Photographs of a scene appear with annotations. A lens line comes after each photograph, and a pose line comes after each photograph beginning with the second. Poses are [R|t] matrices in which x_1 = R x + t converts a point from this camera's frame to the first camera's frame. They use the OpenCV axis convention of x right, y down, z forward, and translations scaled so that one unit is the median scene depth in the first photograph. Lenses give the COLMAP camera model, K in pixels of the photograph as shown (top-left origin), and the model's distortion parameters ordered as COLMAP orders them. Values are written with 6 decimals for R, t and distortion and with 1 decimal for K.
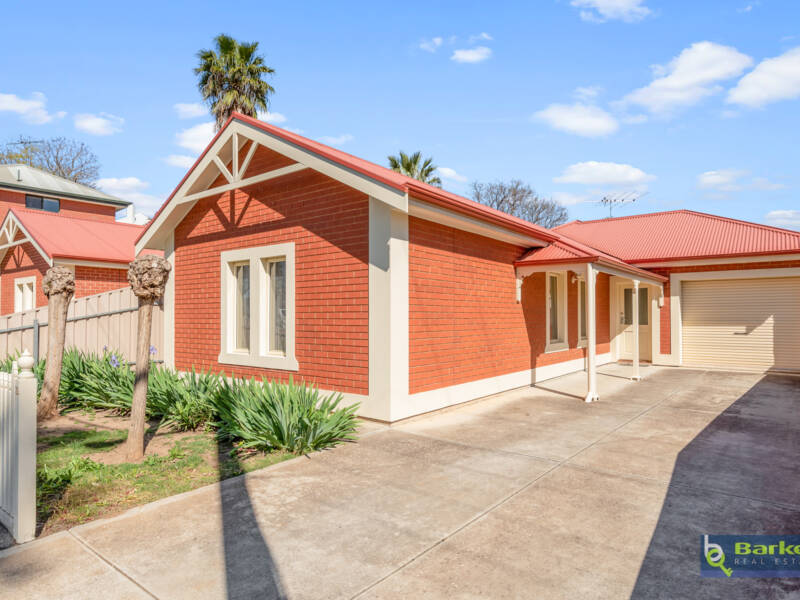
lens RADIAL K [[482.1, 0, 400.2], [0, 482.1, 306.9], [0, 0, 1]] dist [0.002351, 0.000562]
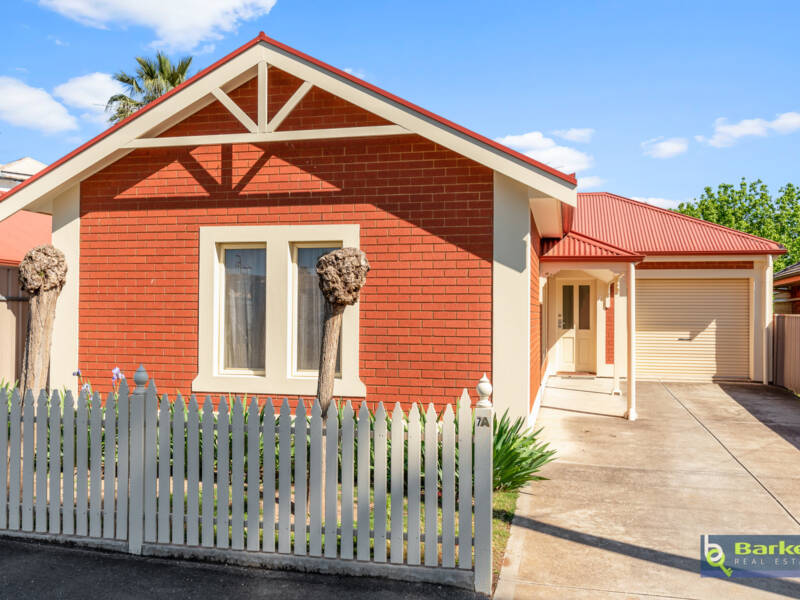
lens RADIAL K [[731.8, 0, 400.1], [0, 731.8, 299.0], [0, 0, 1]] dist [-0.008368, 0.000000]
pose [[0.914697, 0.015741, 0.403833, -0.566778], [-0.016843, 0.999858, -0.000822, -0.017671], [-0.403788, -0.006050, 0.914833, -0.056747]]
